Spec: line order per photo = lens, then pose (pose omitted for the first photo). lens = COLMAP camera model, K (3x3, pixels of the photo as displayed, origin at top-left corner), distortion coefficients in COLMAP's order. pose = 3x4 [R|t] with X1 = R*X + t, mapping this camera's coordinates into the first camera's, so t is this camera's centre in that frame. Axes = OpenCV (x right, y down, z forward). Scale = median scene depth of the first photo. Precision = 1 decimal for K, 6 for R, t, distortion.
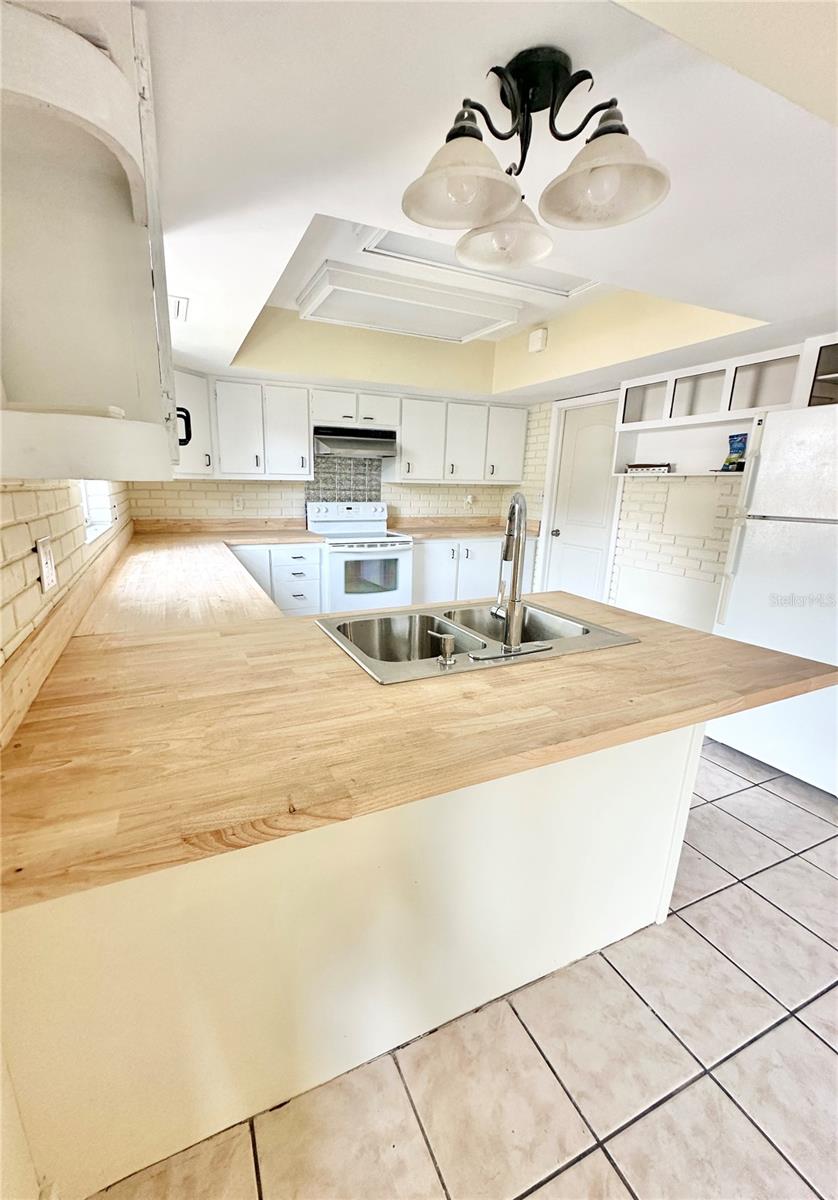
lens RADIAL K [[493.7, 0, 396.7], [0, 493.7, 621.6], [0, 0, 1]] dist [0.001371, 0.000035]
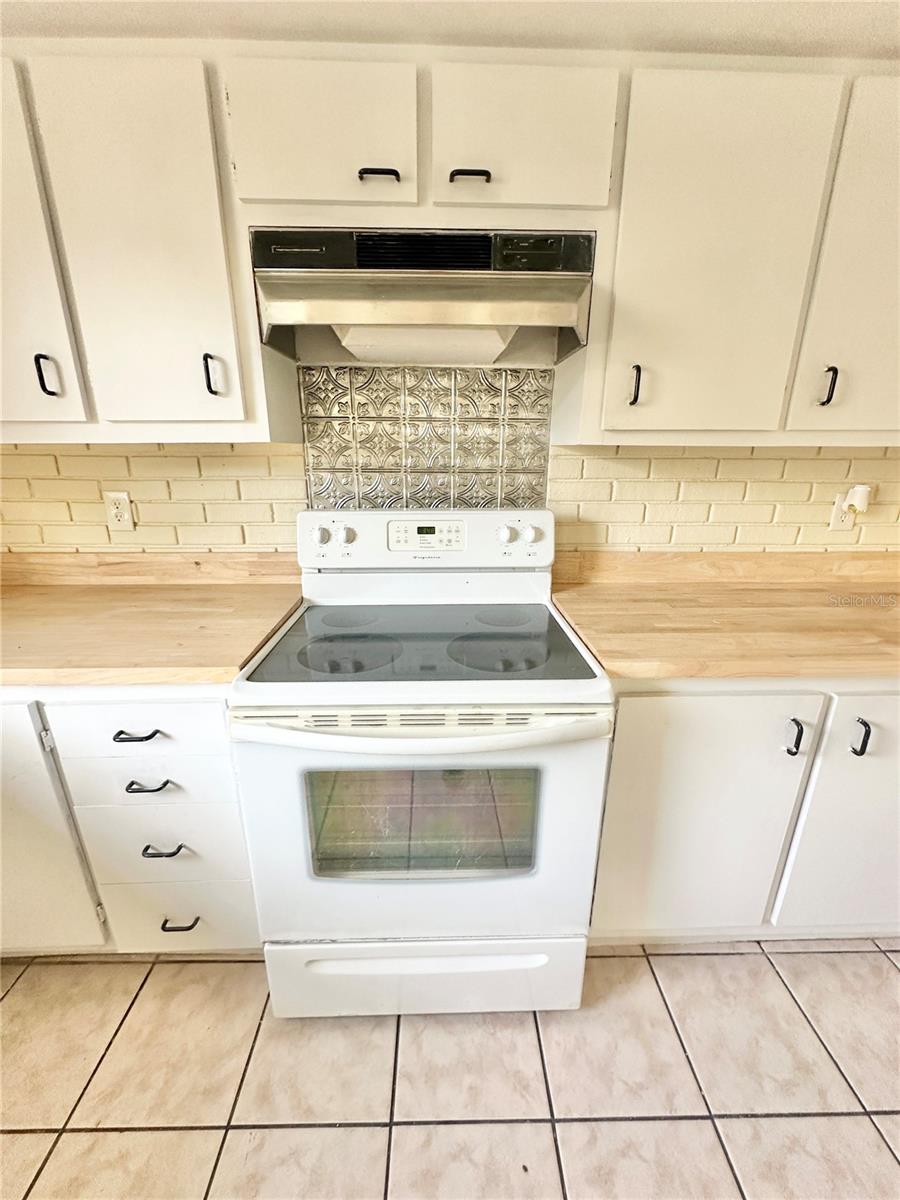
lens RADIAL K [[481.3, 0, 451.2], [0, 481.3, 600.4], [0, 0, 1]] dist [-0.007983, -0.000281]
pose [[0.921322, 0.102554, -0.375032, 0.038327], [-0.090661, 0.994662, 0.049271, -0.195794], [0.378083, -0.011393, 0.925701, 0.701062]]
